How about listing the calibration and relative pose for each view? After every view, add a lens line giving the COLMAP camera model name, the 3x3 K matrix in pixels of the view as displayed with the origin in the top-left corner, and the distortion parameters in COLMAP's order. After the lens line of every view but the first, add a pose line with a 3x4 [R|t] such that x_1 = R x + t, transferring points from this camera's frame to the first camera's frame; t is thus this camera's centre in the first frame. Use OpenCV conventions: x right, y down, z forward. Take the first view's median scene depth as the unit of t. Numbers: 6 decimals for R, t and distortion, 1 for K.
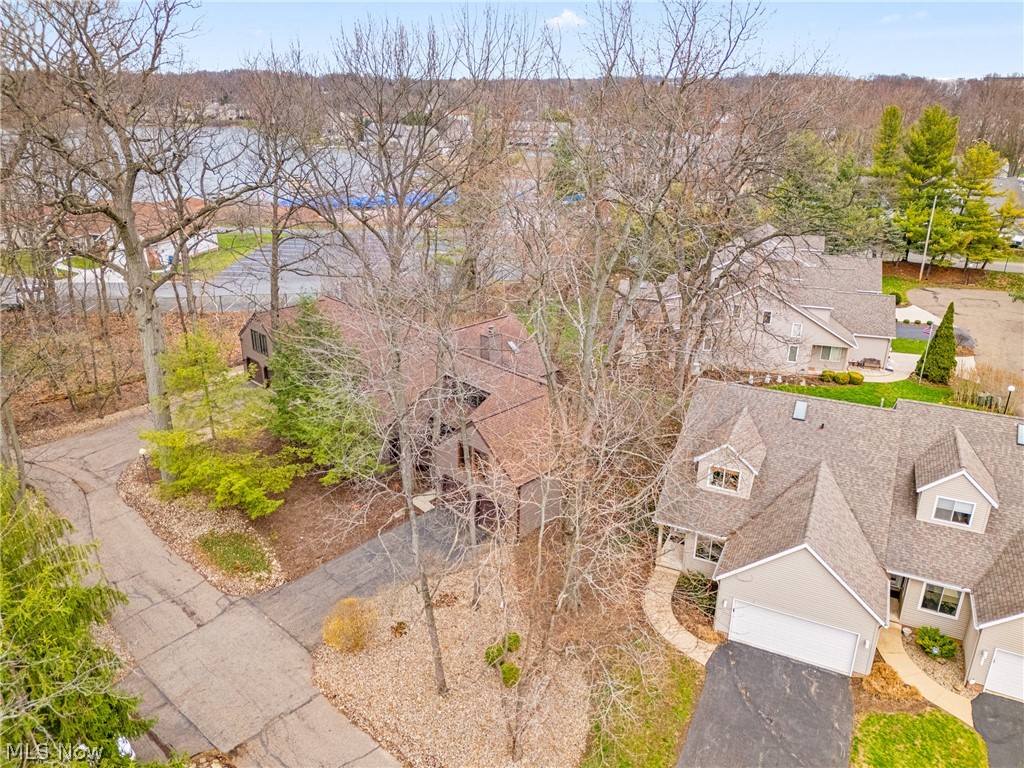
lens RADIAL K [[719.2, 0, 512.0], [0, 719.2, 384.0], [0, 0, 1]] dist [0.000629, 0.000618]
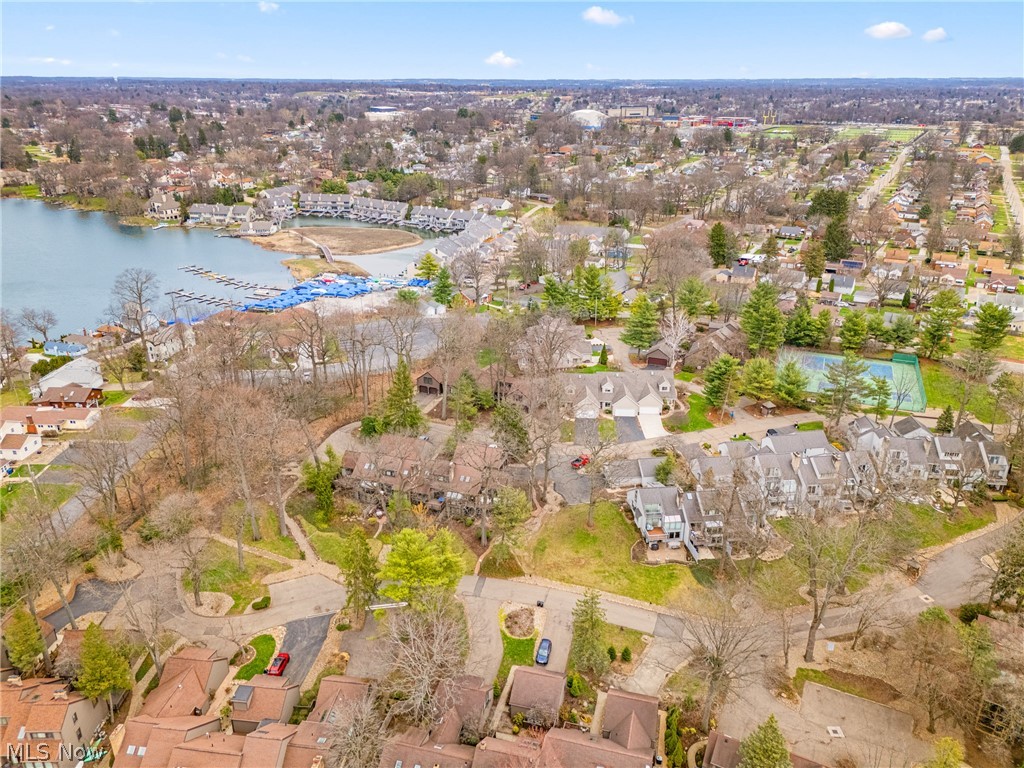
lens RADIAL K [[719.2, 0, 512.0], [0, 719.2, 384.0], [0, 0, 1]] dist [0.000629, 0.000618]
pose [[0.916396, -0.146747, 0.372403, -1.261393], [0.141616, 0.989061, 0.041260, -0.123052], [-0.374384, 0.014928, 0.927154, -2.296701]]
